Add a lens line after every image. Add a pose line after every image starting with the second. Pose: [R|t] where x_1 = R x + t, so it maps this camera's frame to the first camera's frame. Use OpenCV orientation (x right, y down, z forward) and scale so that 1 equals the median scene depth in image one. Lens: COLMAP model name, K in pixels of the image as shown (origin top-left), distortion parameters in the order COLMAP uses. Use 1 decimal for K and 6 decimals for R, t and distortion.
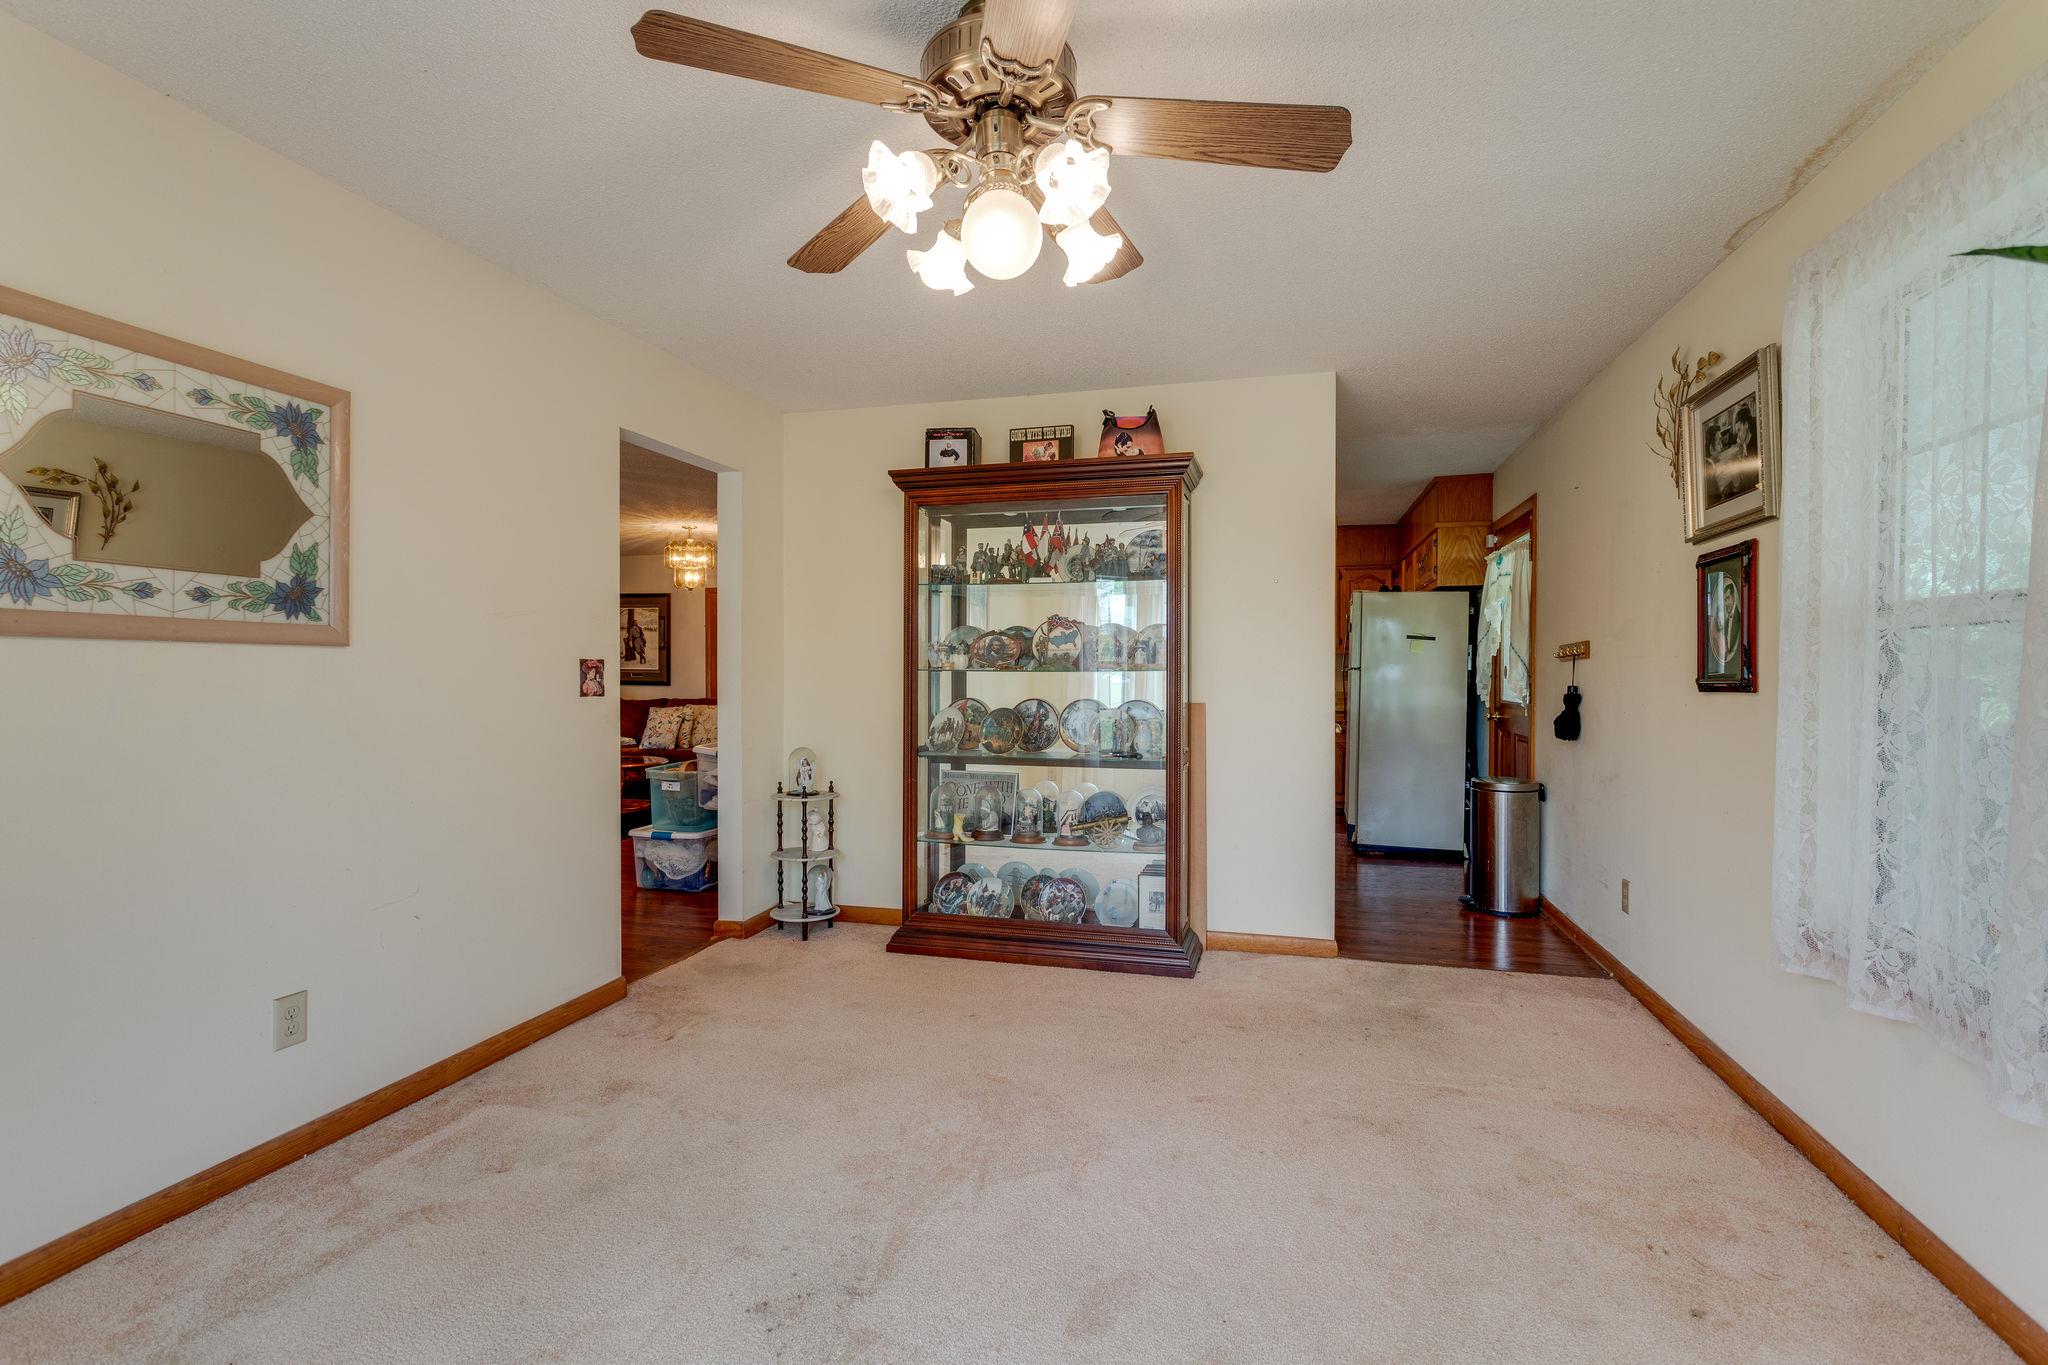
lens RADIAL K [[991.2, 0, 1020.0], [0, 991.2, 670.7], [0, 0, 1]] dist [-0.001924, 0.000314]
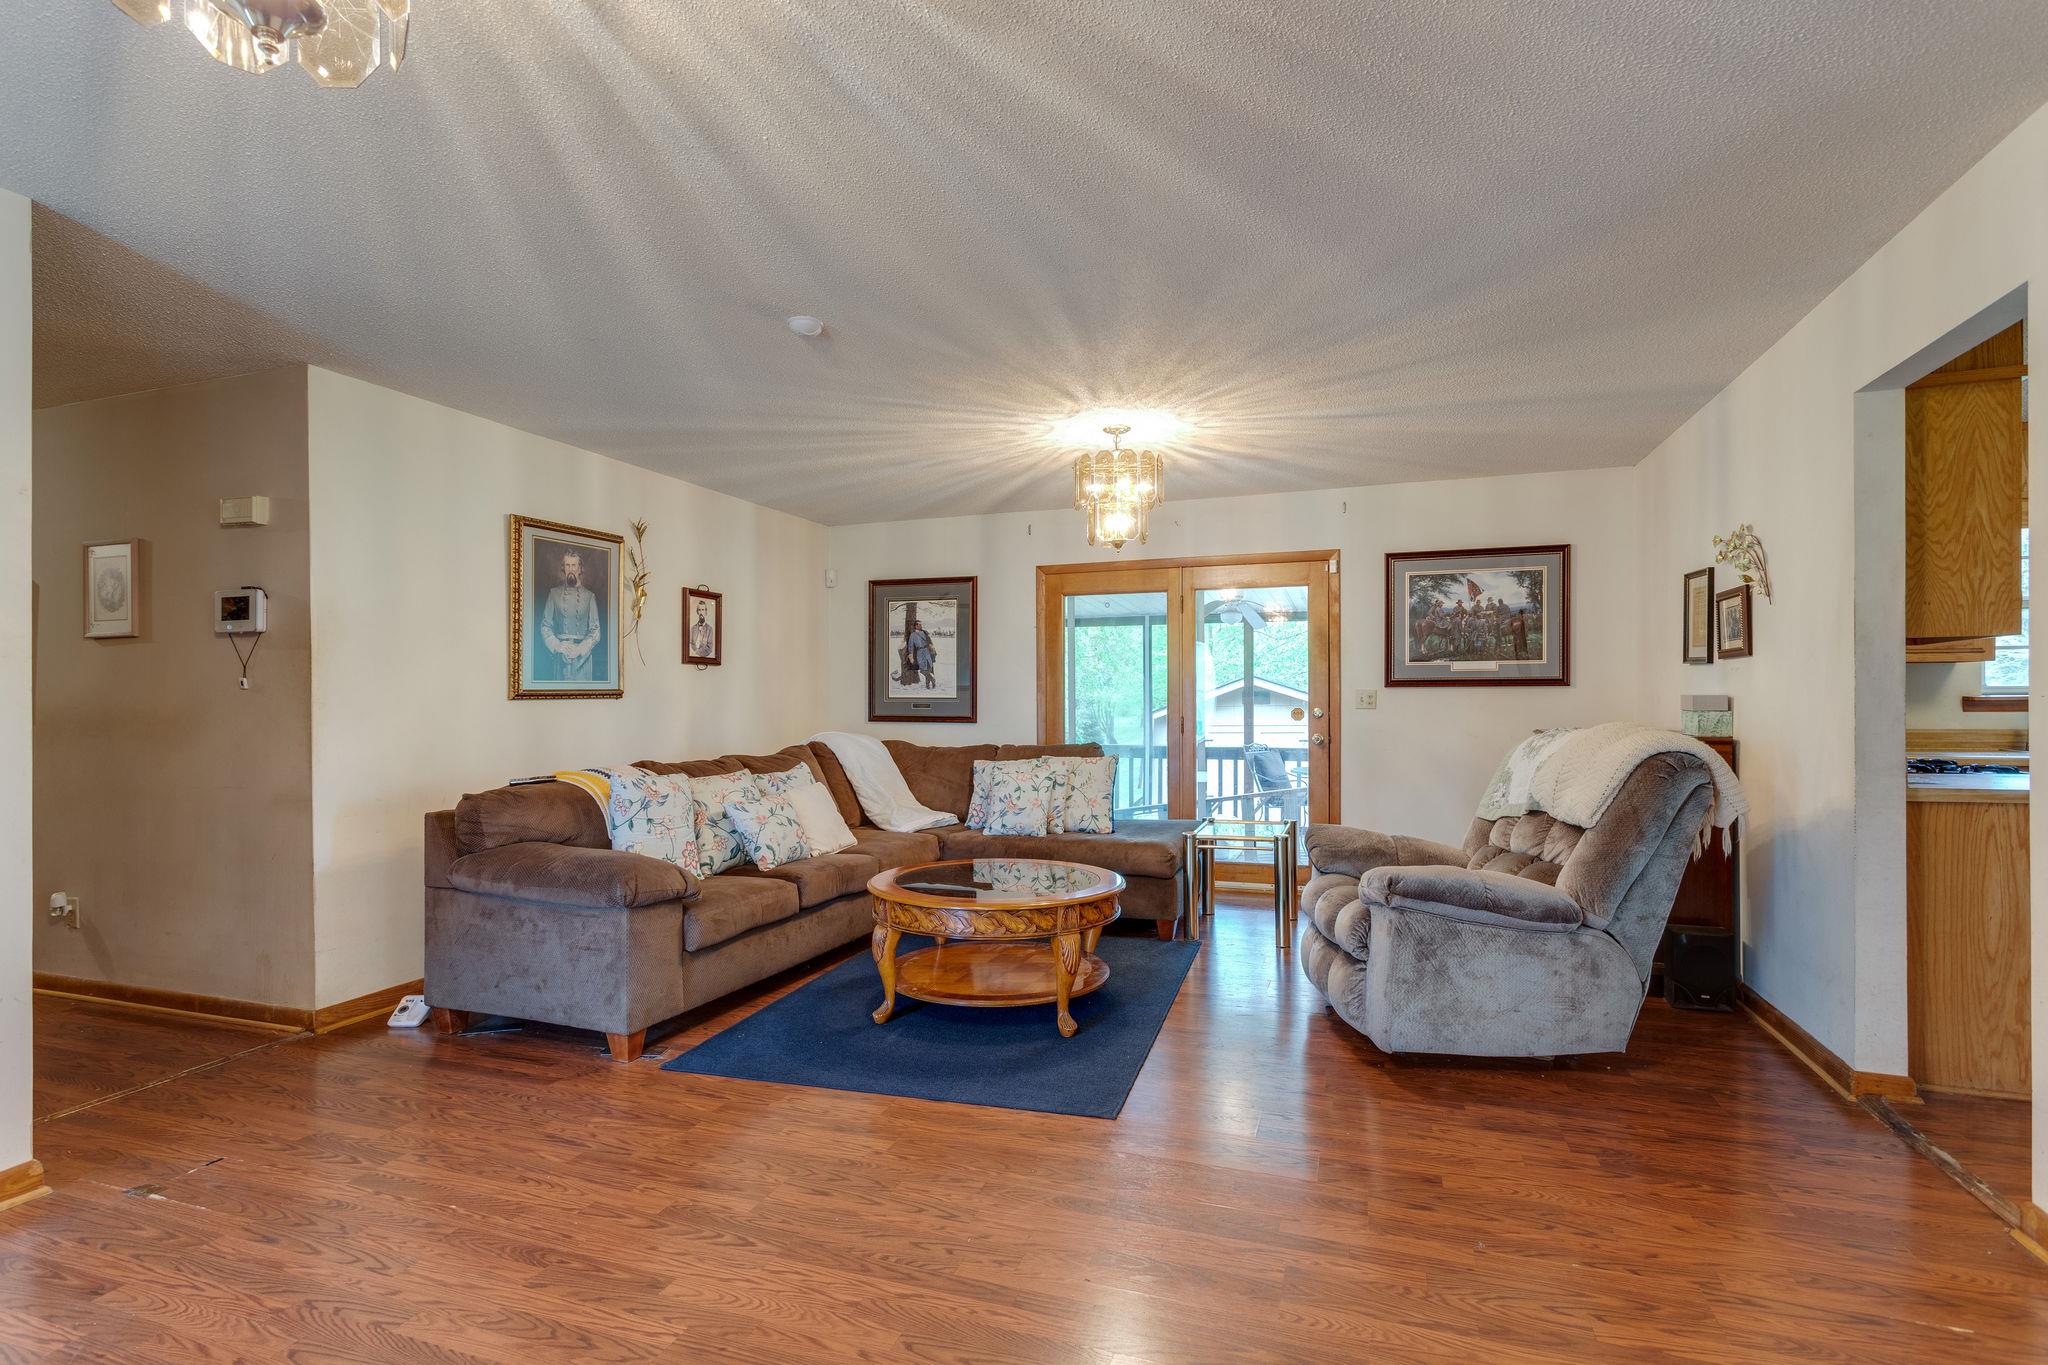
lens RADIAL K [[991.2, 0, 1028.3], [0, 991.2, 693.1], [0, 0, 1]] dist [-0.001924, 0.000314]
pose [[0.997264, -0.006646, -0.073622, -0.271759], [0.006438, 0.999975, -0.003060, -0.001617], [0.073641, 0.002578, 0.997281, 0.368906]]
